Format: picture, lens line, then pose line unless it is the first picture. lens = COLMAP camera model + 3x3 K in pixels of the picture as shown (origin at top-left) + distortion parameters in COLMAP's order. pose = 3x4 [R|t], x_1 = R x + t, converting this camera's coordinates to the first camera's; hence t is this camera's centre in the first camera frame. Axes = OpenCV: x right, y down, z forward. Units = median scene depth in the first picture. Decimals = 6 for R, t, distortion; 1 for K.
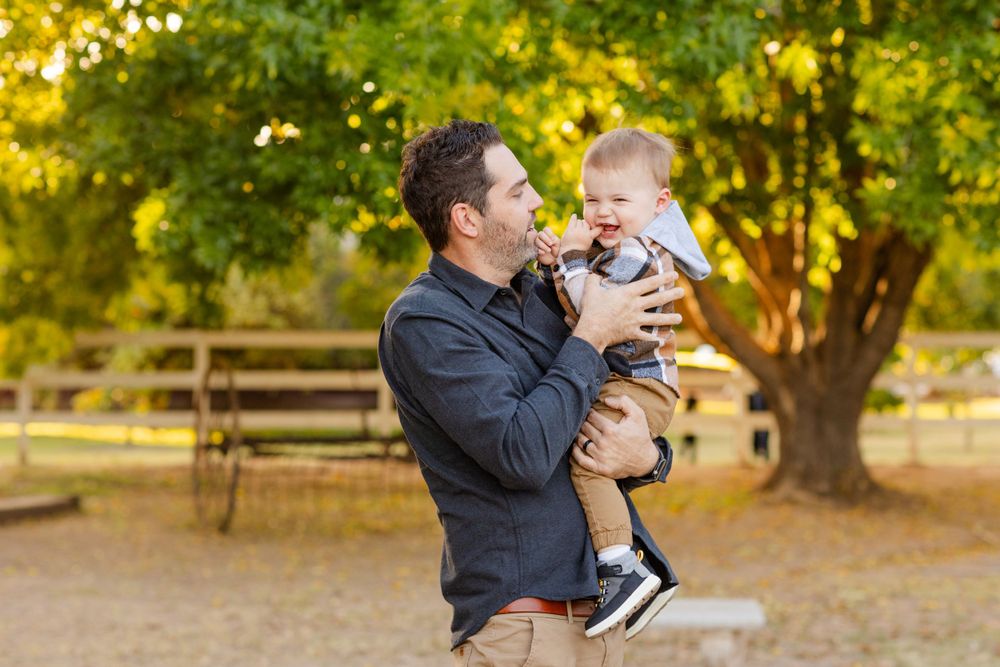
lens RADIAL K [[2507.8, 0, 500.0], [0, 2507.8, 333.5], [0, 0, 1]] dist [-0.047197, -0.387397]
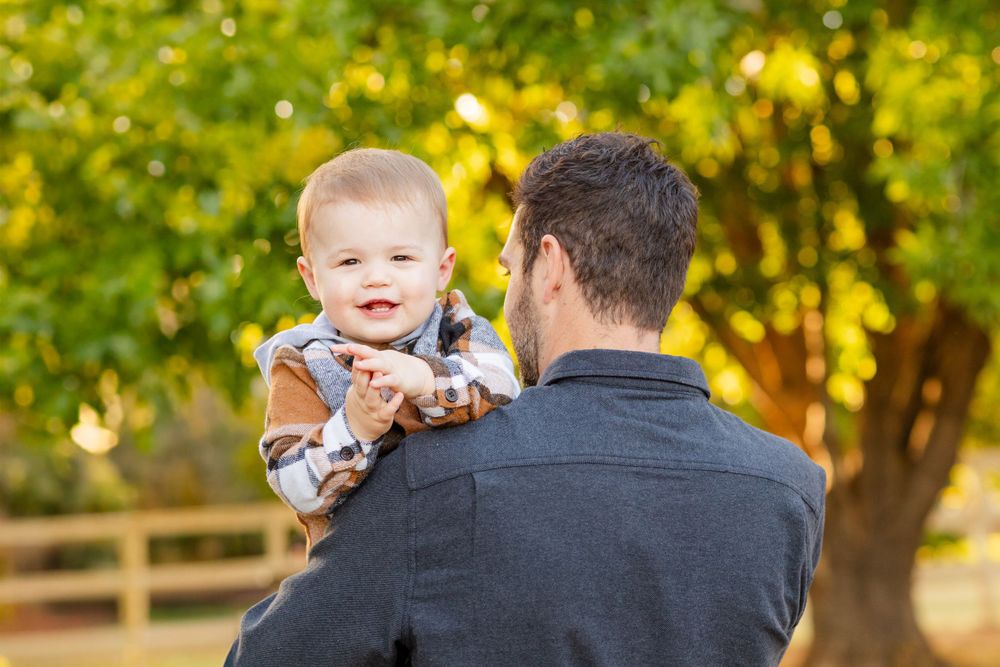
lens RADIAL K [[2507.8, 0, 500.0], [0, 2507.8, 333.5], [0, 0, 1]] dist [-0.047197, -0.387397]
pose [[0.997047, -0.076479, -0.006996, 0.034934], [0.075927, 0.995317, -0.059830, -0.001749], [0.011539, 0.059122, 0.998184, 0.283720]]
